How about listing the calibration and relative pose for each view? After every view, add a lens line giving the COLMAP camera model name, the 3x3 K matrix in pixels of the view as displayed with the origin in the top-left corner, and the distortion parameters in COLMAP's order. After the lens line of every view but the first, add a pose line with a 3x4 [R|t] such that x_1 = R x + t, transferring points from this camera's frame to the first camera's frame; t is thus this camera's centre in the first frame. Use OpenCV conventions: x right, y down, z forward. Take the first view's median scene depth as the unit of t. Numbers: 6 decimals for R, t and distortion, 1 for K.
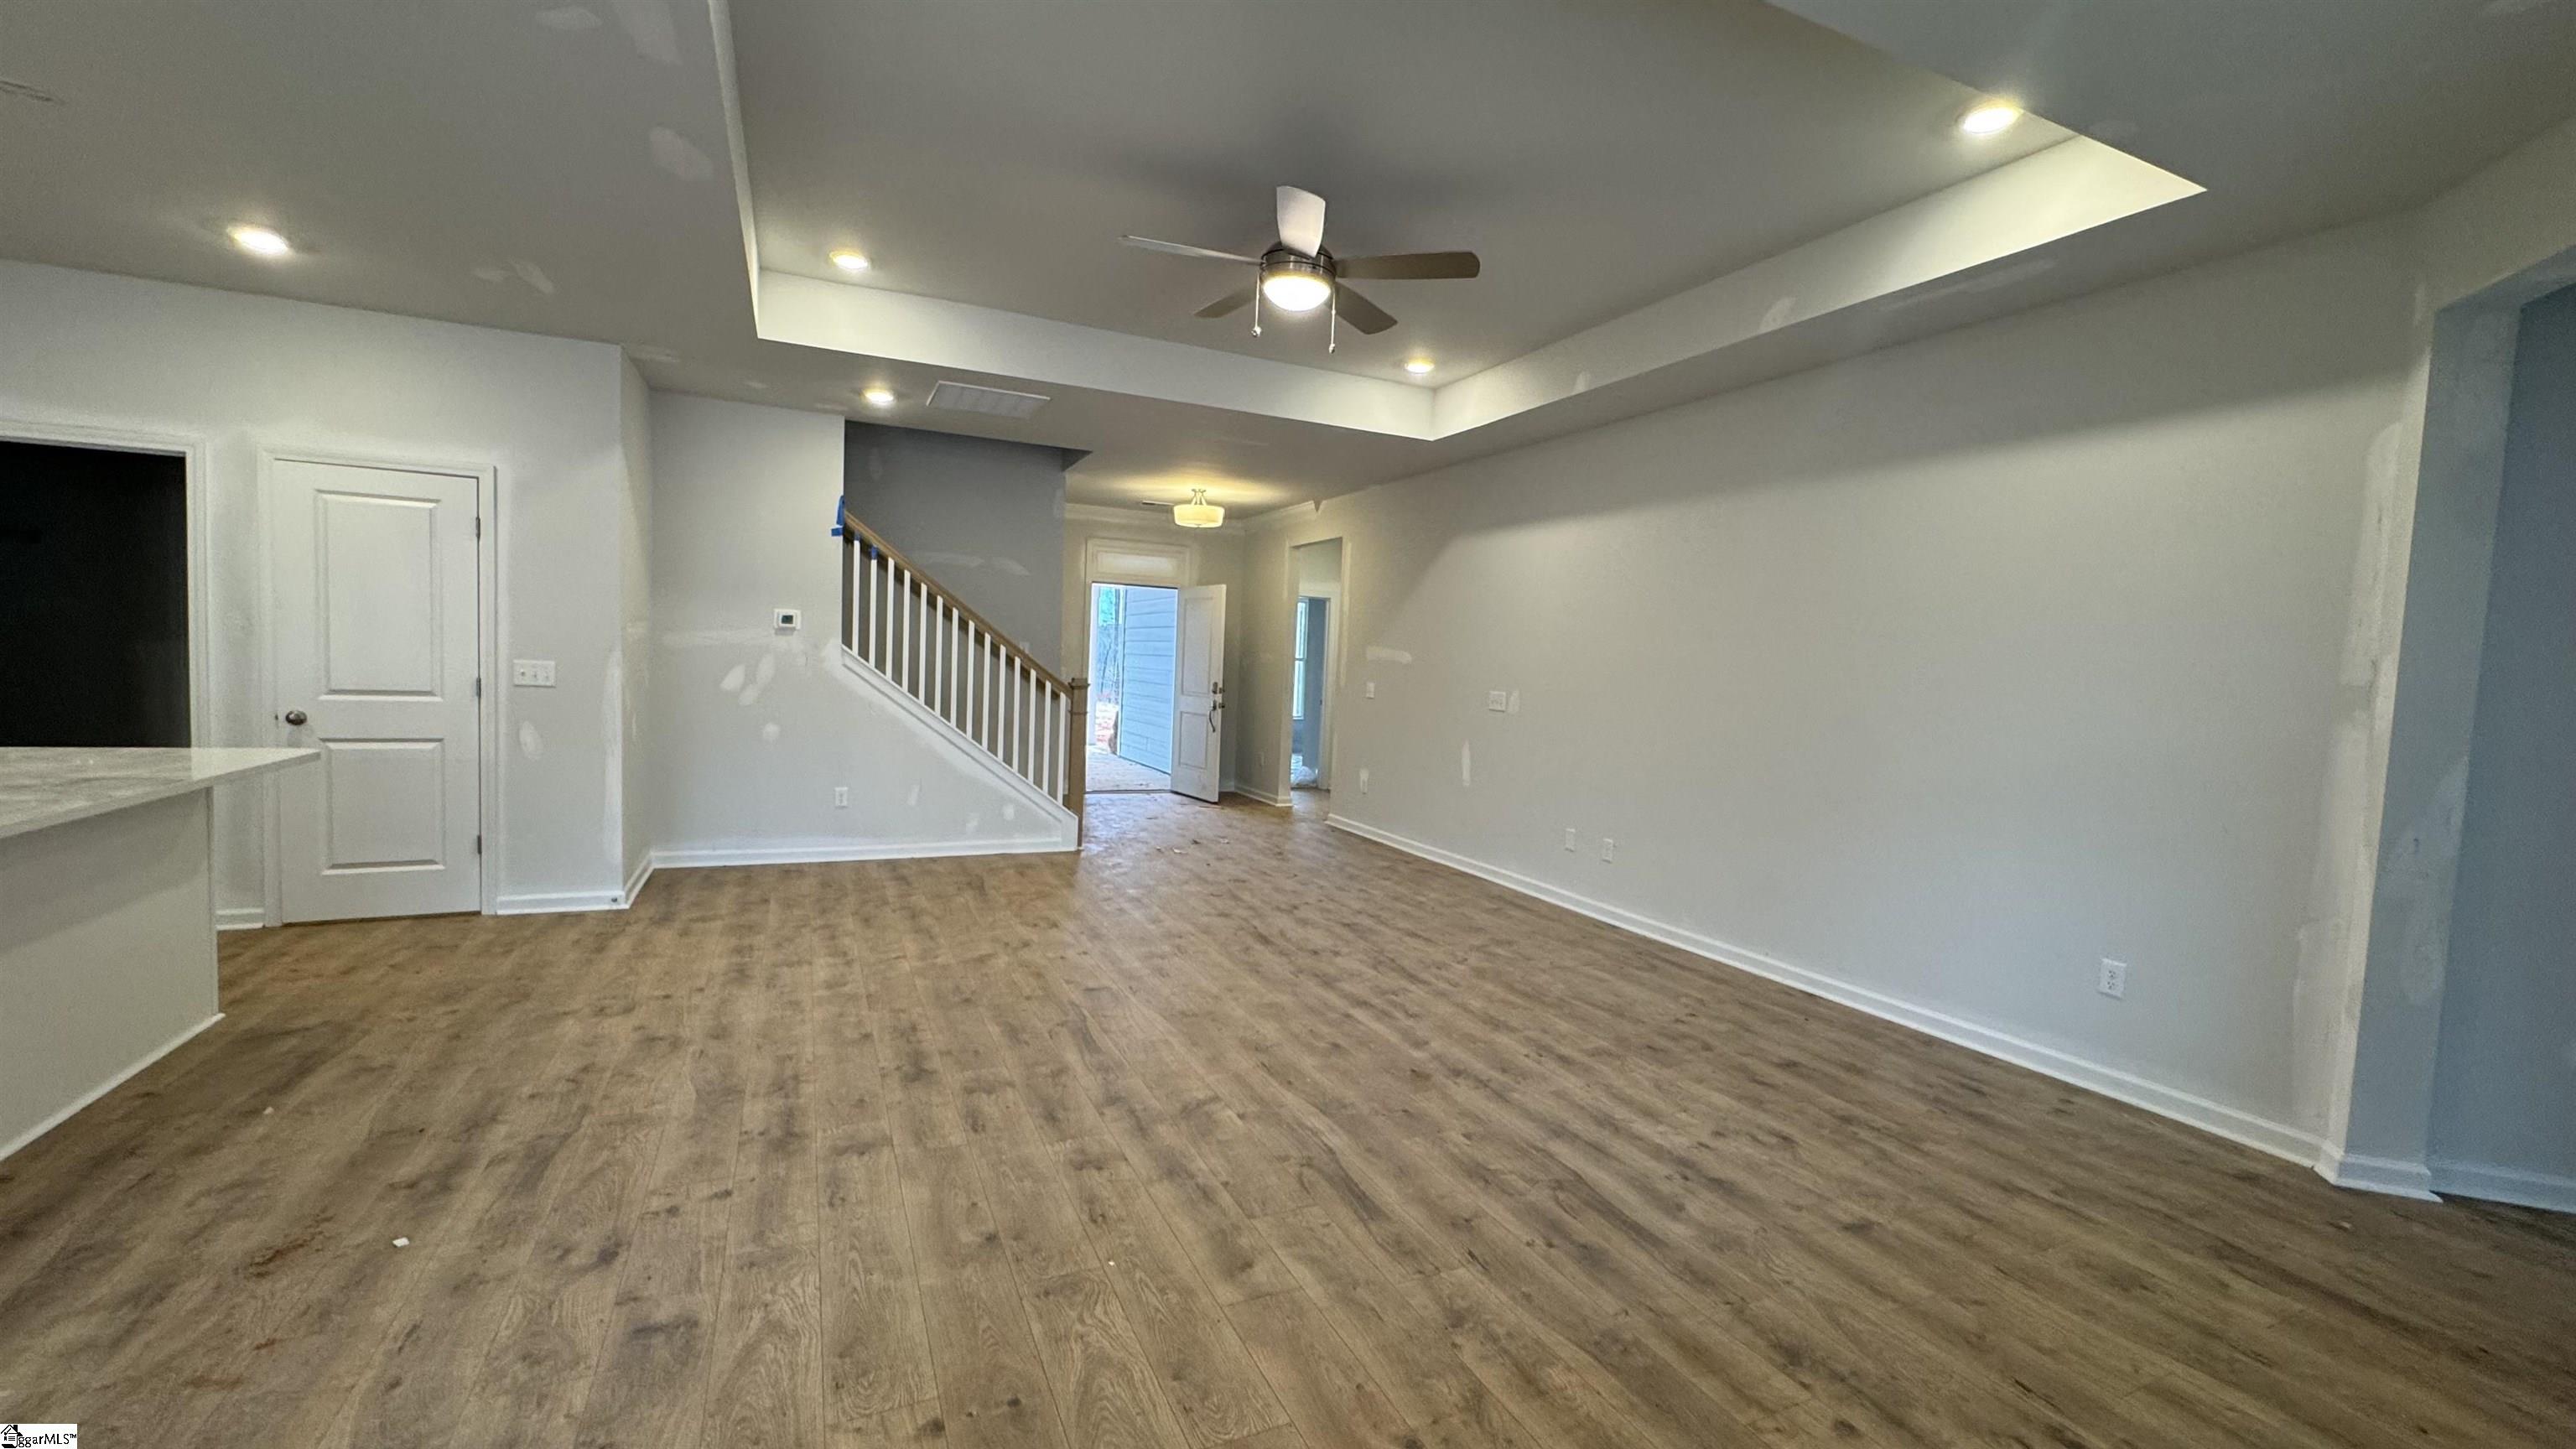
lens RADIAL K [[1028.1, 0, 1284.3], [0, 1028.1, 728.4], [0, 0, 1]] dist [-0.003761, 0.000094]
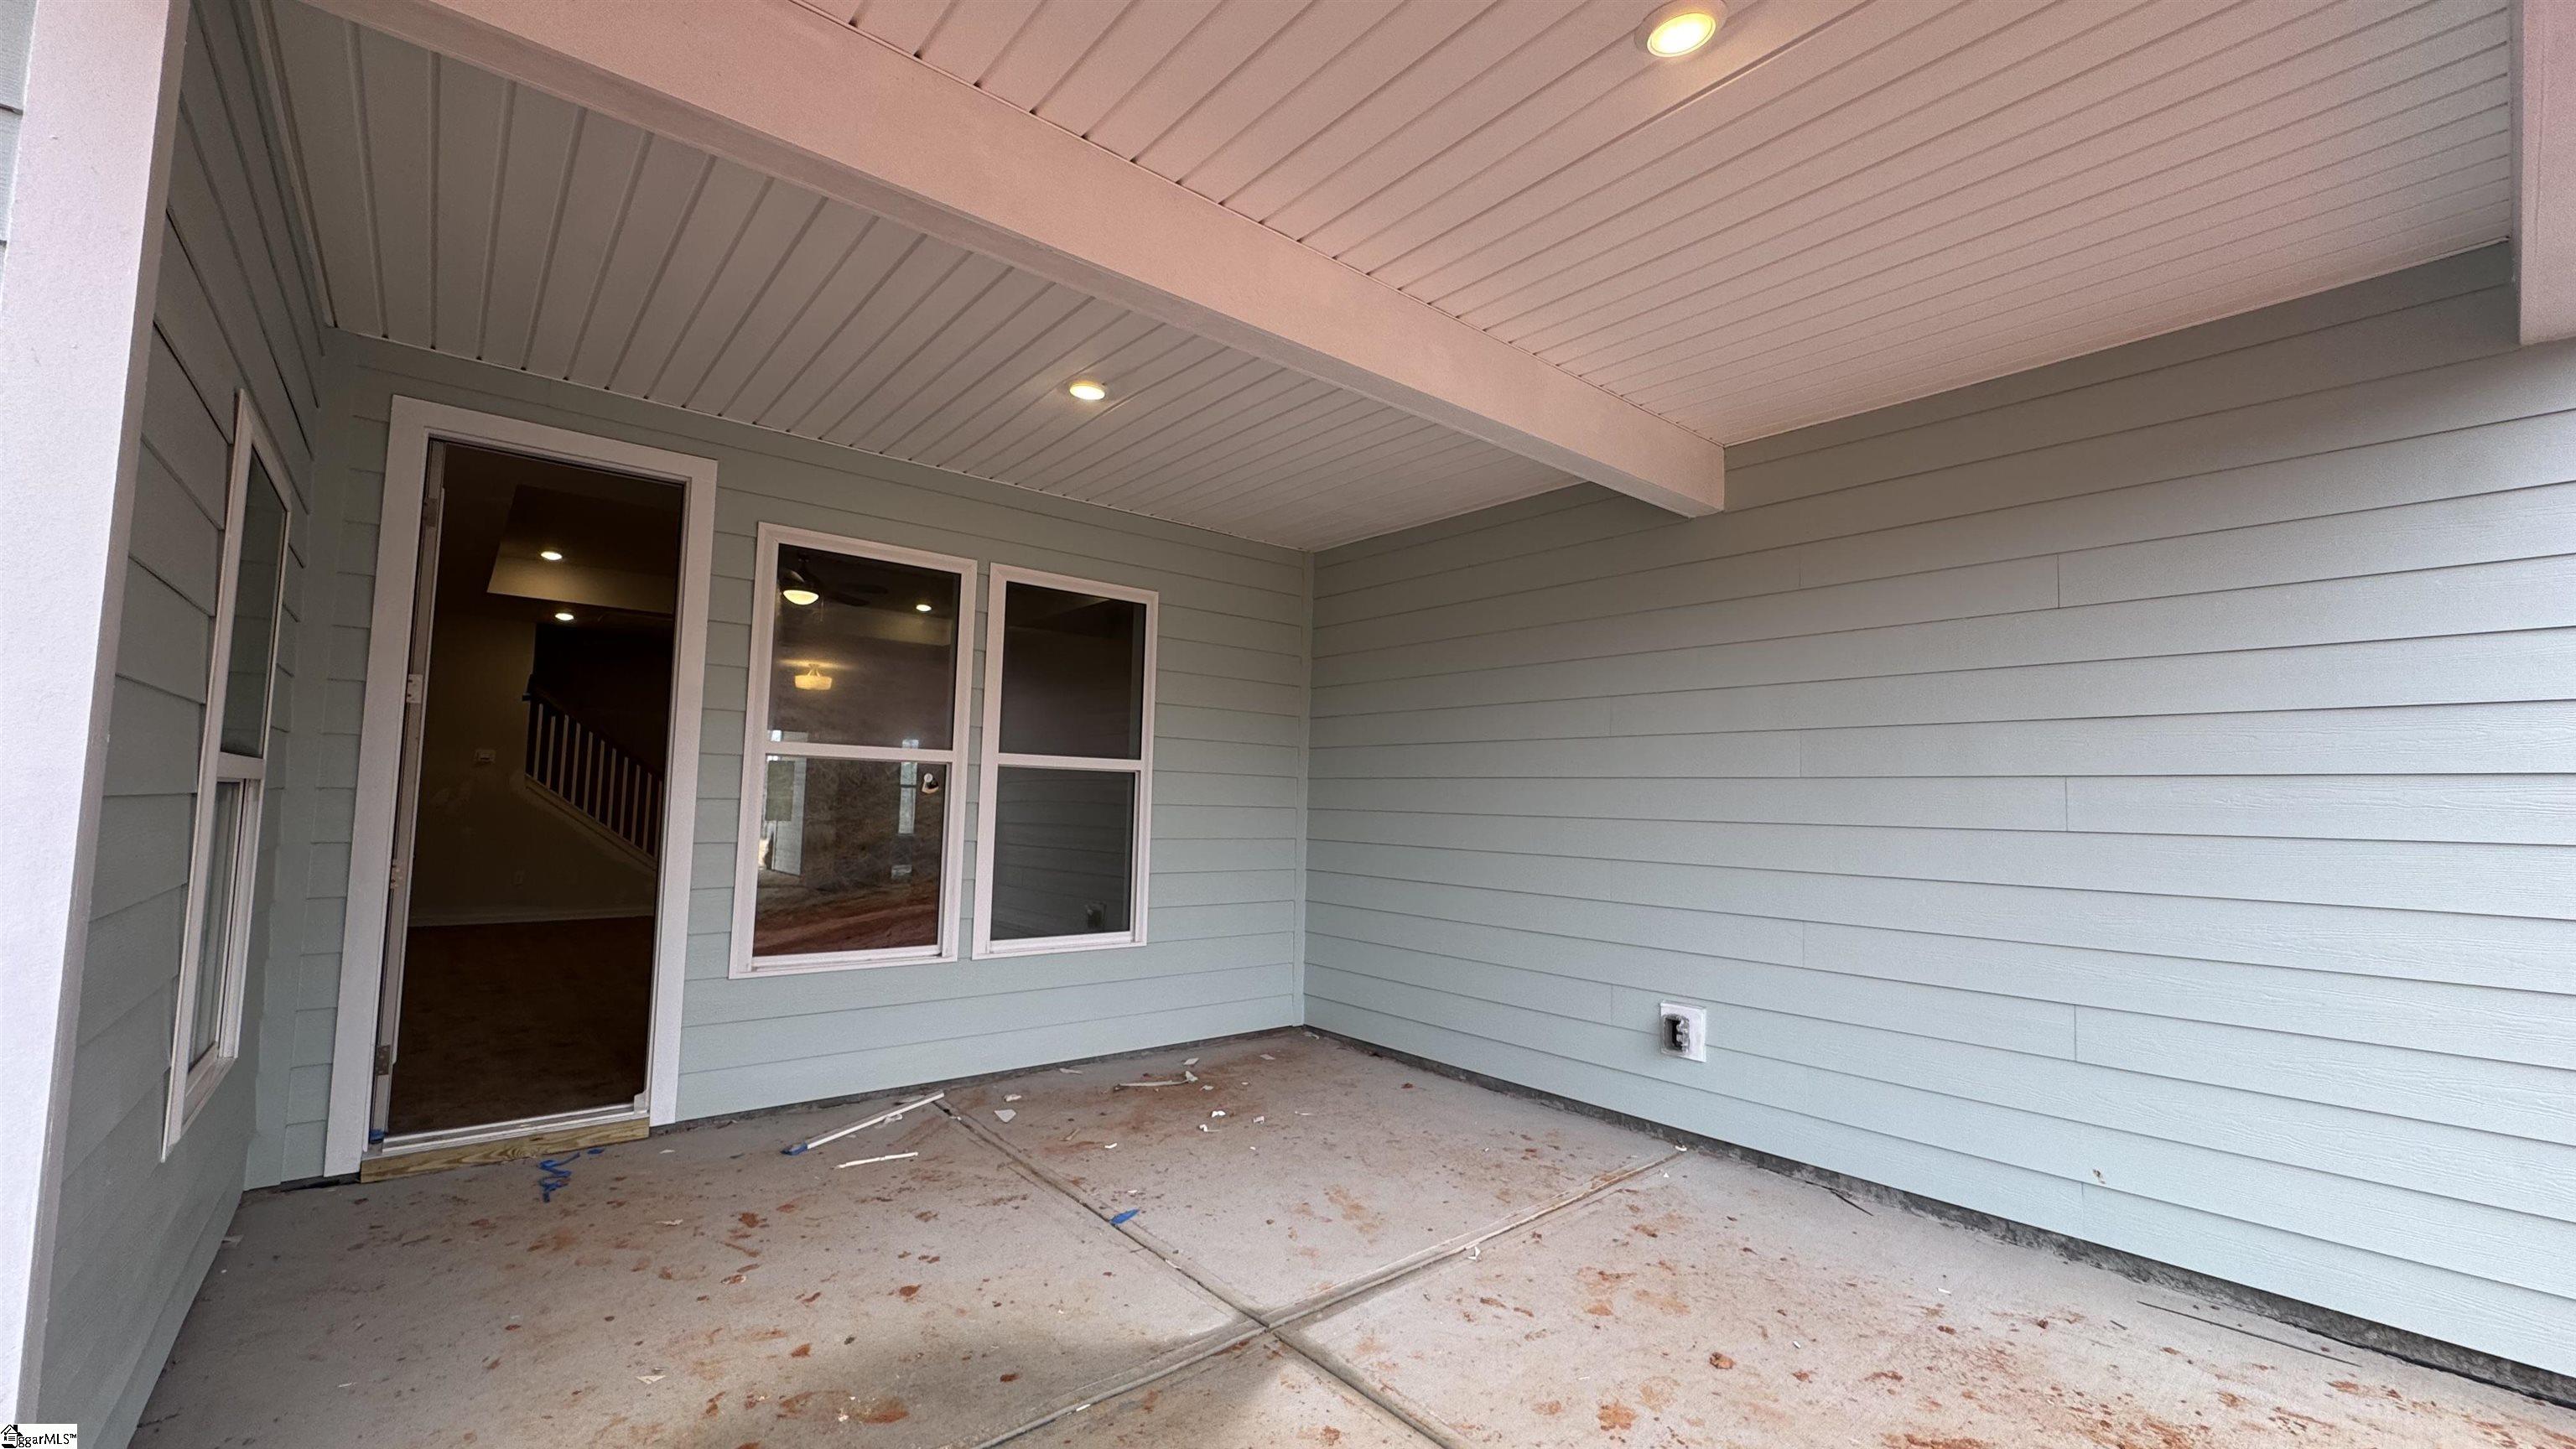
lens RADIAL K [[1028.1, 0, 1295.4], [0, 1028.1, 723.1], [0, 0, 1]] dist [-0.003761, 0.000094]
pose [[0.966097, 0.001404, 0.258177, 0.505100], [0.032344, 0.991449, -0.126424, 0.137367], [-0.256146, 0.130489, 0.957790, -1.381623]]
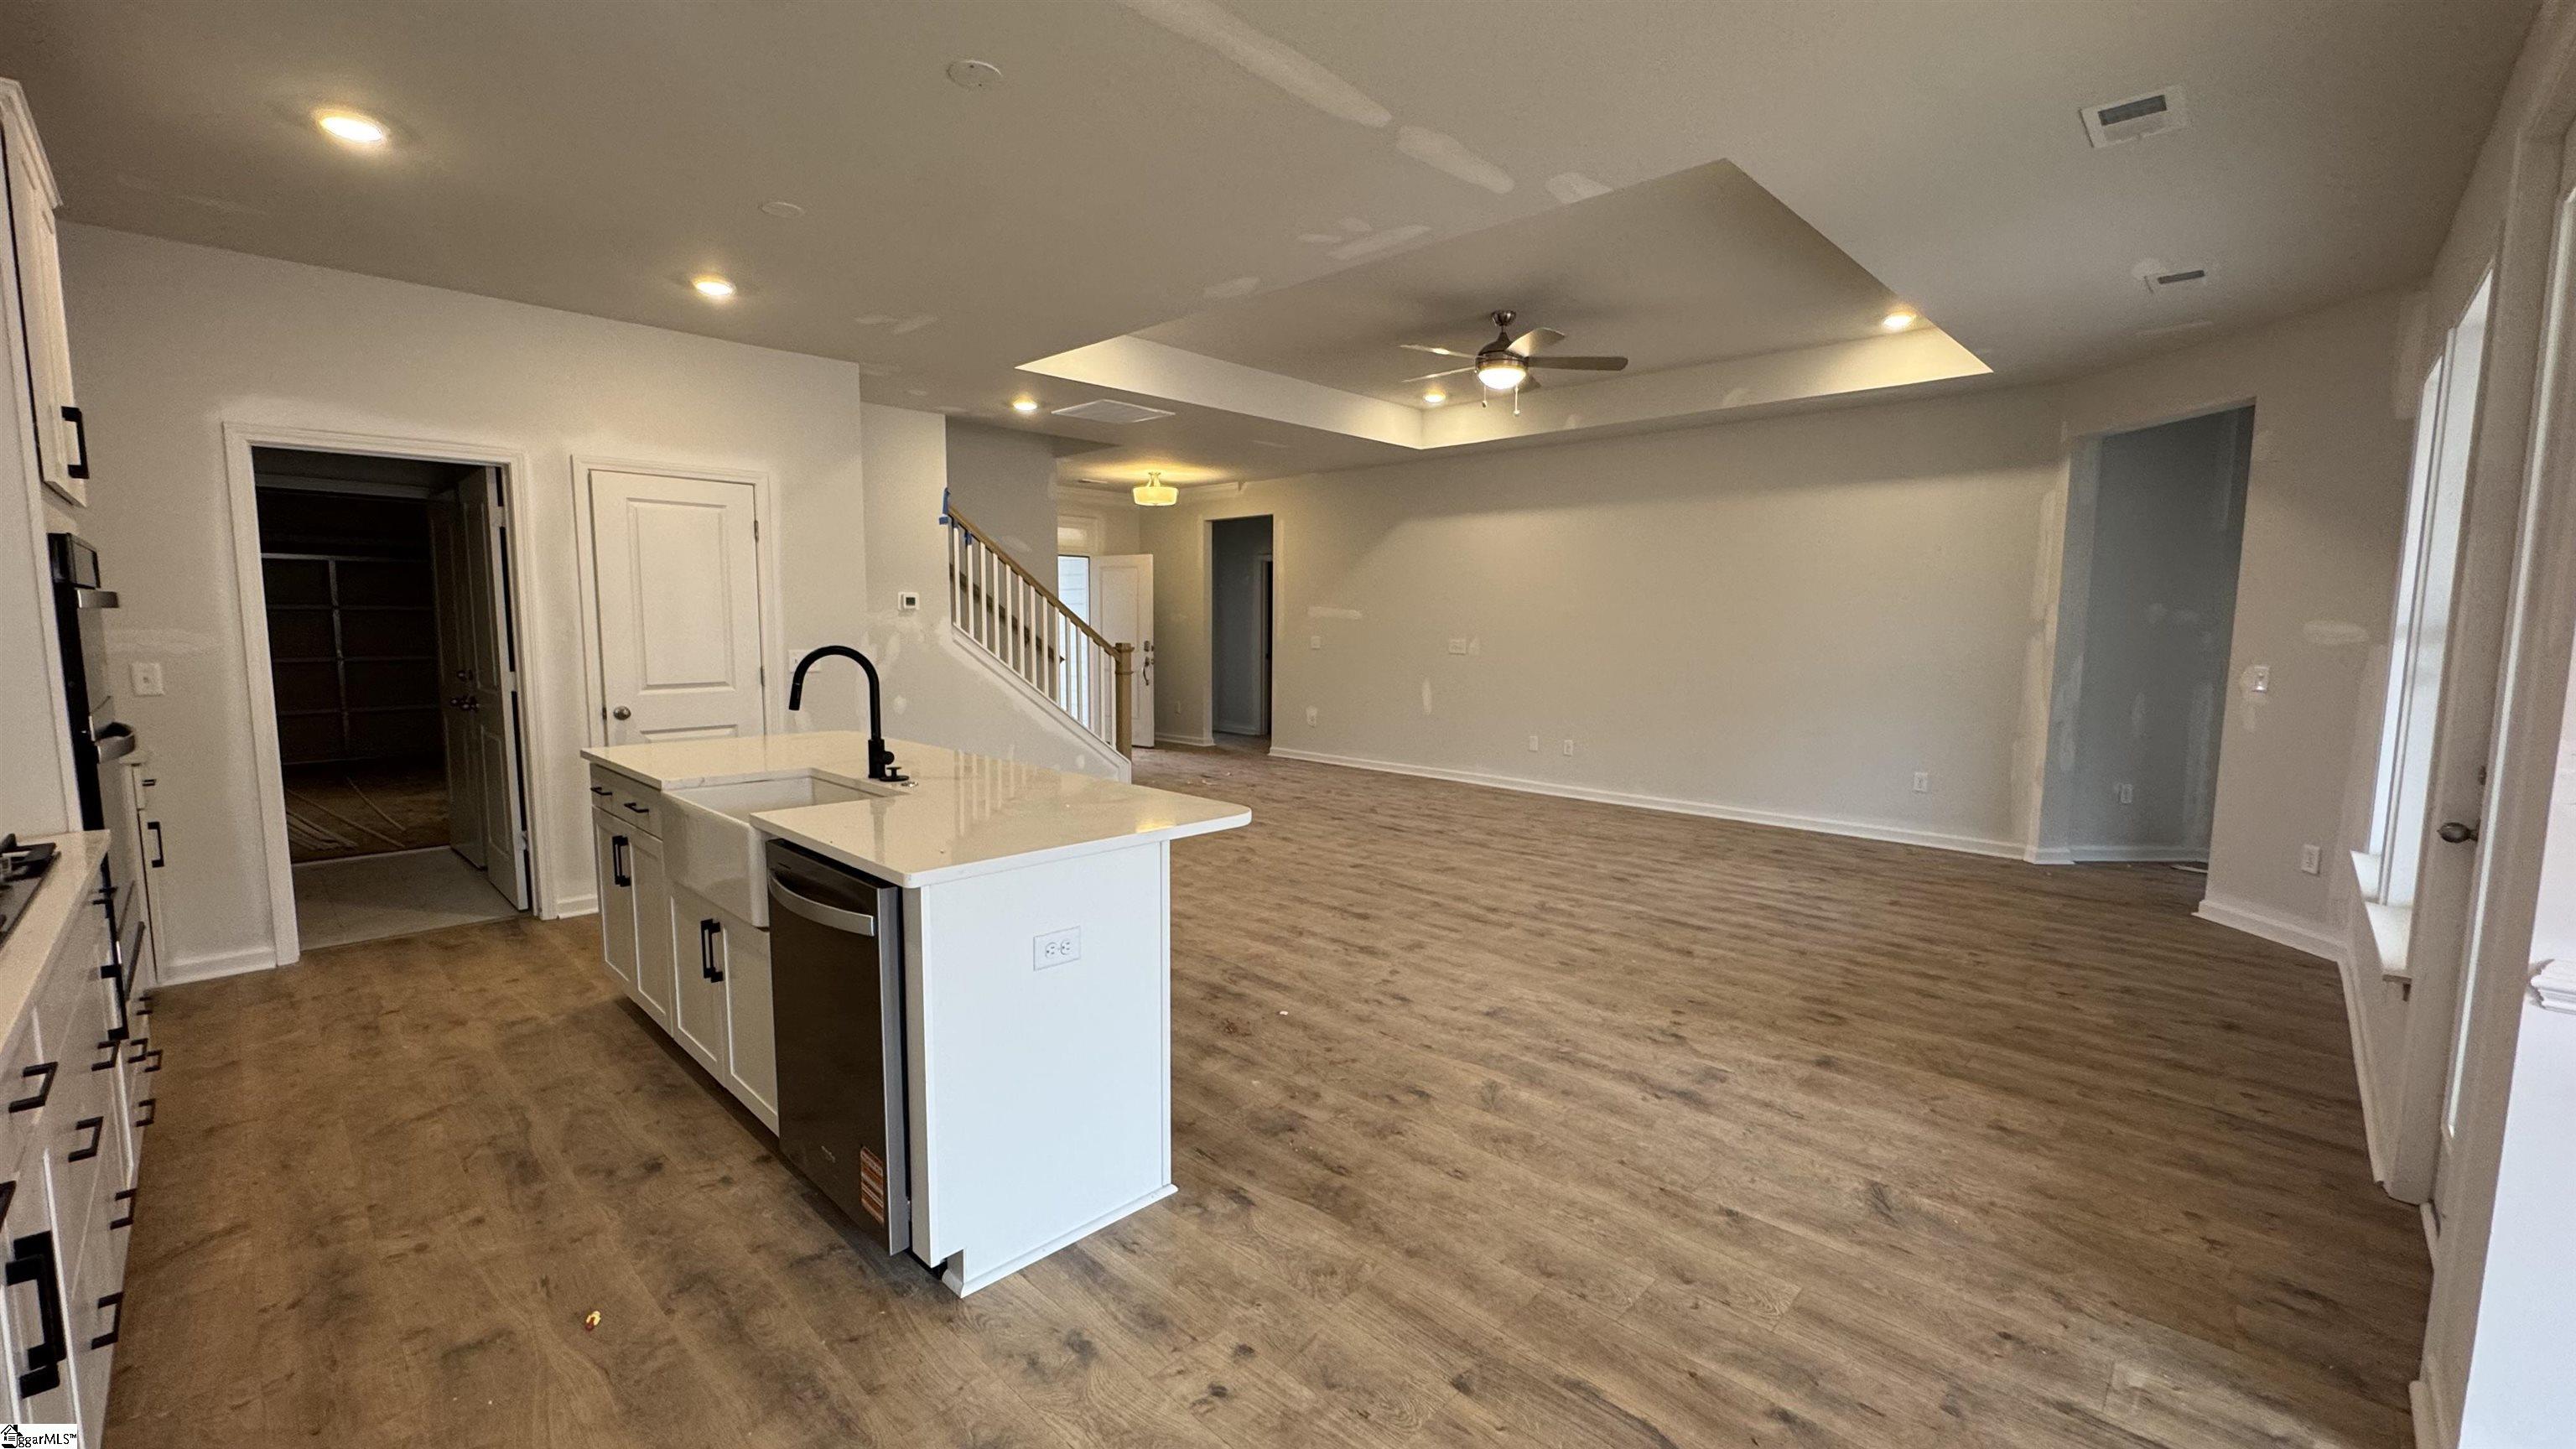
lens RADIAL K [[1028.1, 0, 1290.4], [0, 1028.1, 732.8], [0, 0, 1]] dist [-0.003761, 0.000094]
pose [[0.933967, -0.074535, 0.349501, -0.933192], [0.054790, 0.996310, 0.066059, -0.030591], [-0.353135, -0.042548, 0.934604, -0.337394]]
